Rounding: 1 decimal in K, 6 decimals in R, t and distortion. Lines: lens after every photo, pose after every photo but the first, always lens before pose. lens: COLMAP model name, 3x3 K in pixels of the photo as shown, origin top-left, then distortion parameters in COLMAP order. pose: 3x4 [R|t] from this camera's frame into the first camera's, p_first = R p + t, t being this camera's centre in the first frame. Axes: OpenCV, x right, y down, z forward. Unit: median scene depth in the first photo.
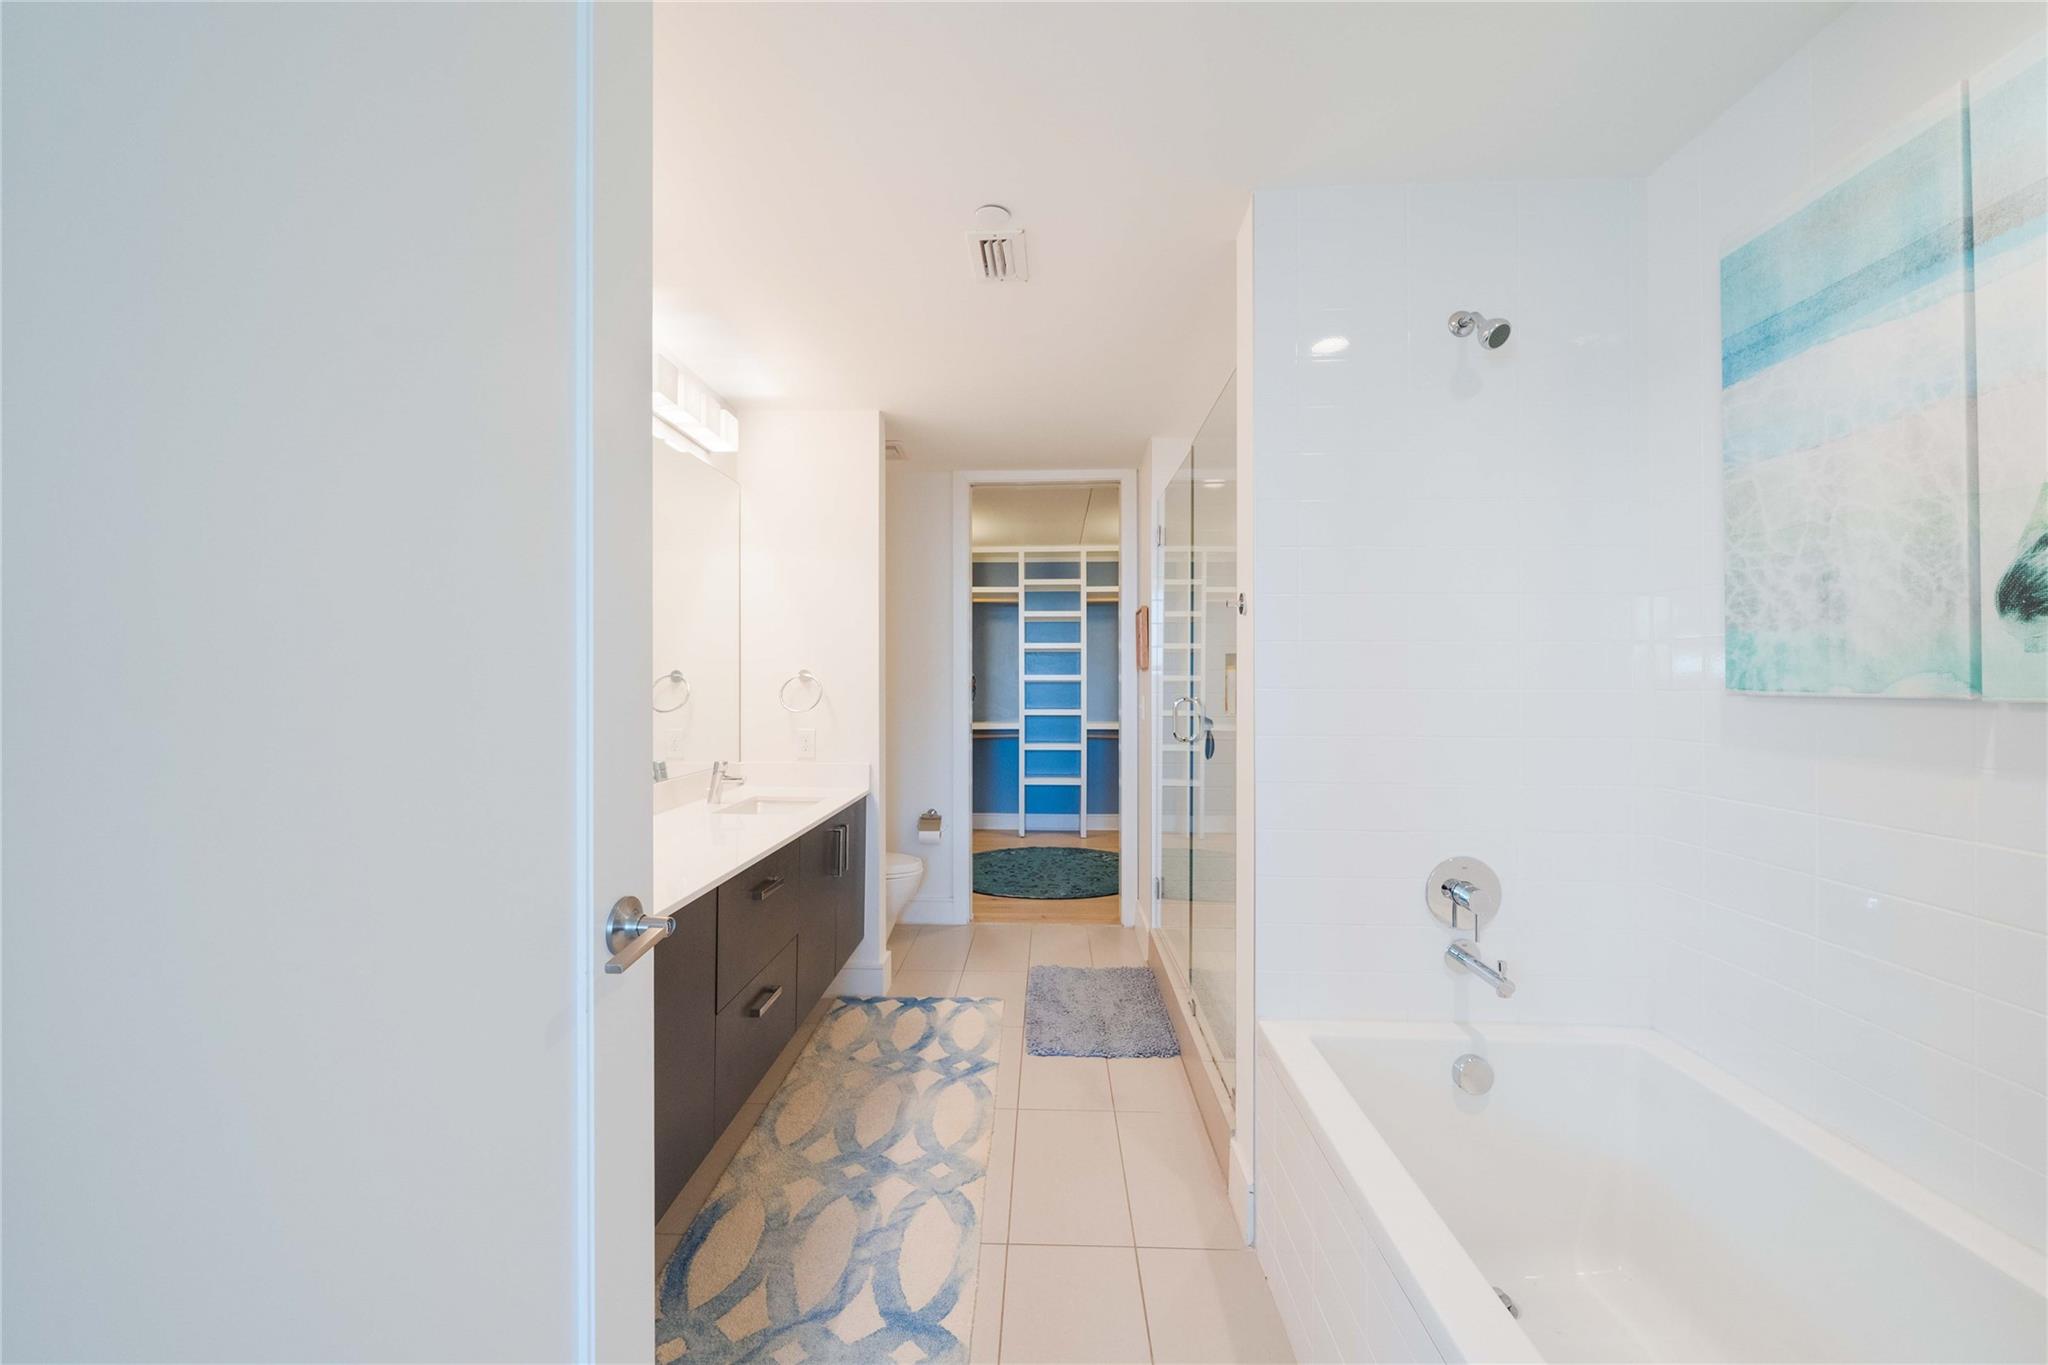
lens RADIAL K [[776.4, 0, 1034.6], [0, 776.4, 676.8], [0, 0, 1]] dist [-0.006569, -0.000082]
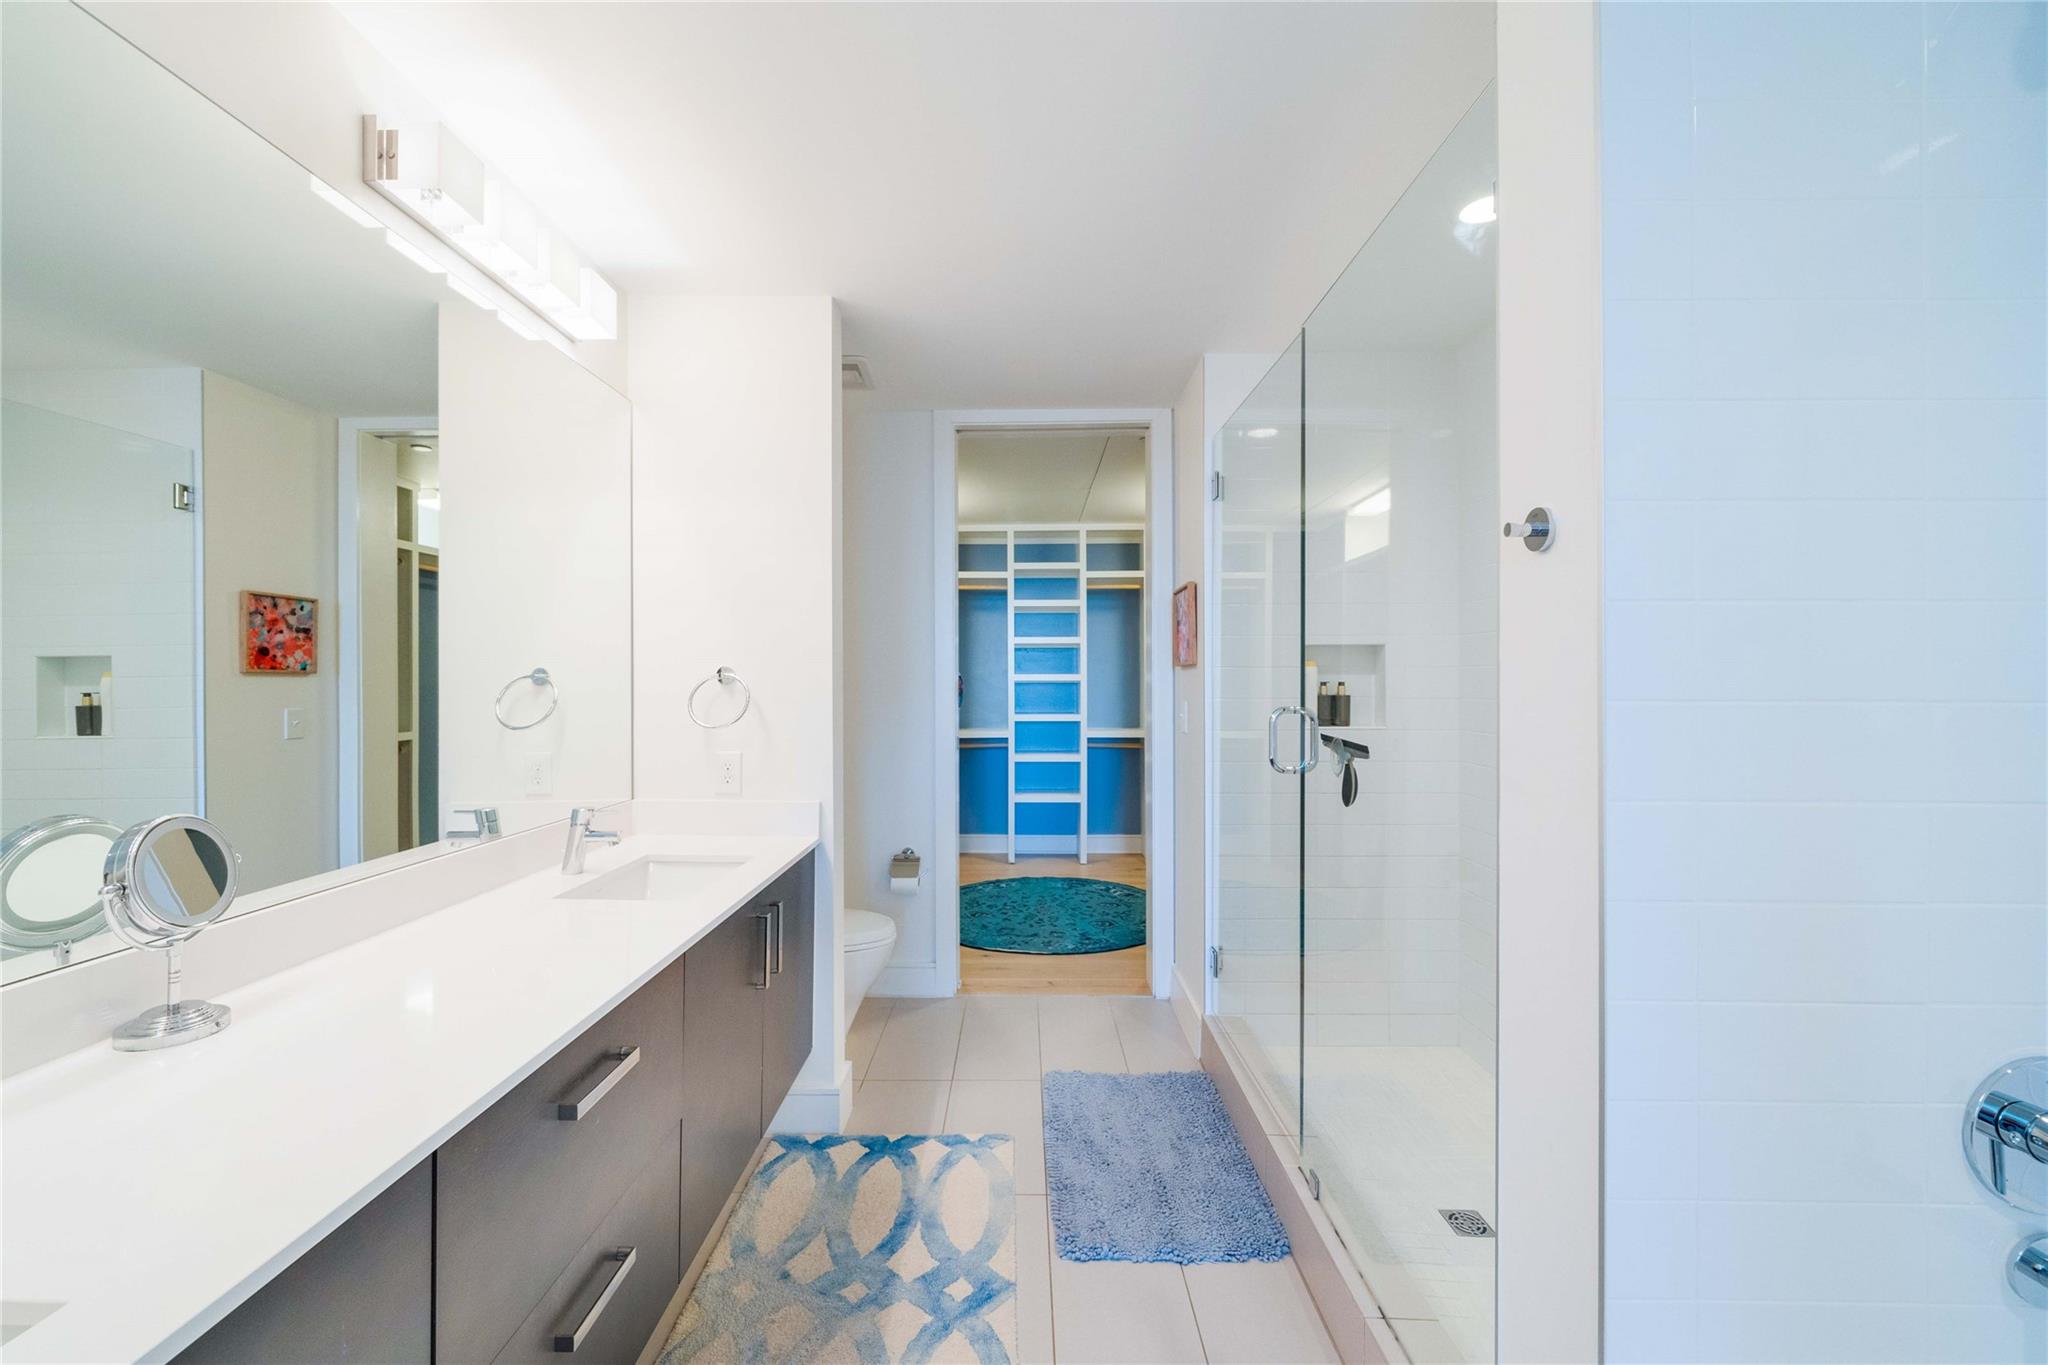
lens RADIAL K [[776.4, 0, 1015.5], [0, 776.4, 679.2], [0, 0, 1]] dist [-0.006569, -0.000082]
pose [[0.999952, -0.002644, 0.009395, -0.031590], [0.002614, 0.999991, 0.003213, 0.000440], [-0.009403, -0.003188, 0.999951, 0.224183]]
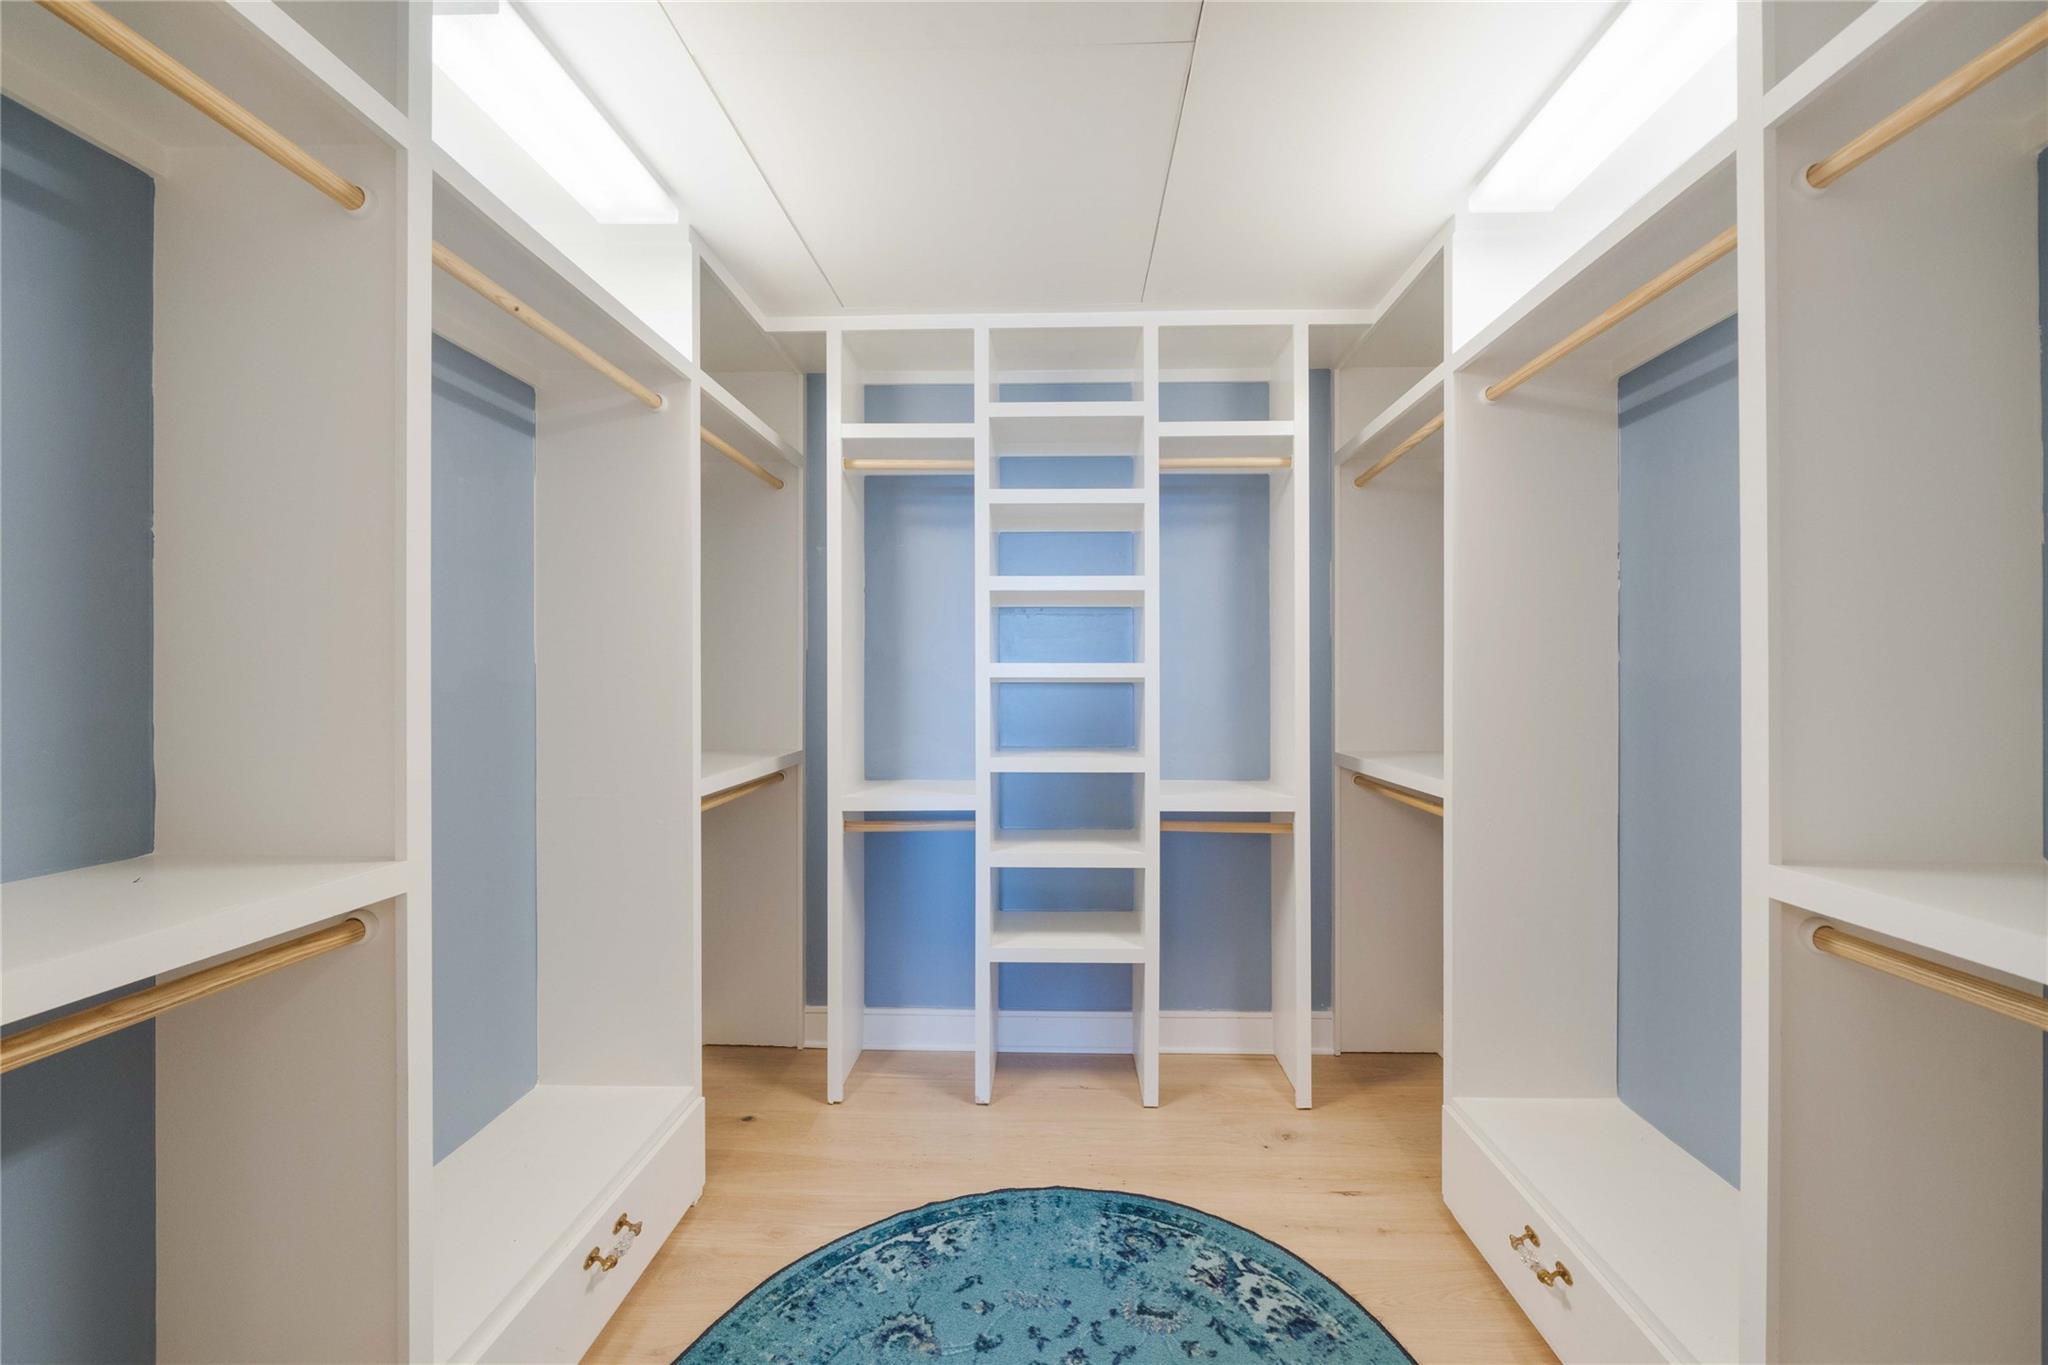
lens RADIAL K [[776.4, 0, 1018.7], [0, 776.4, 692.8], [0, 0, 1]] dist [-0.006569, -0.000082]
pose [[0.999527, 0.000722, -0.030757, 0.018305], [-0.000715, 1.000000, 0.000248, 0.018991], [0.030757, -0.000226, 0.999527, 0.995083]]
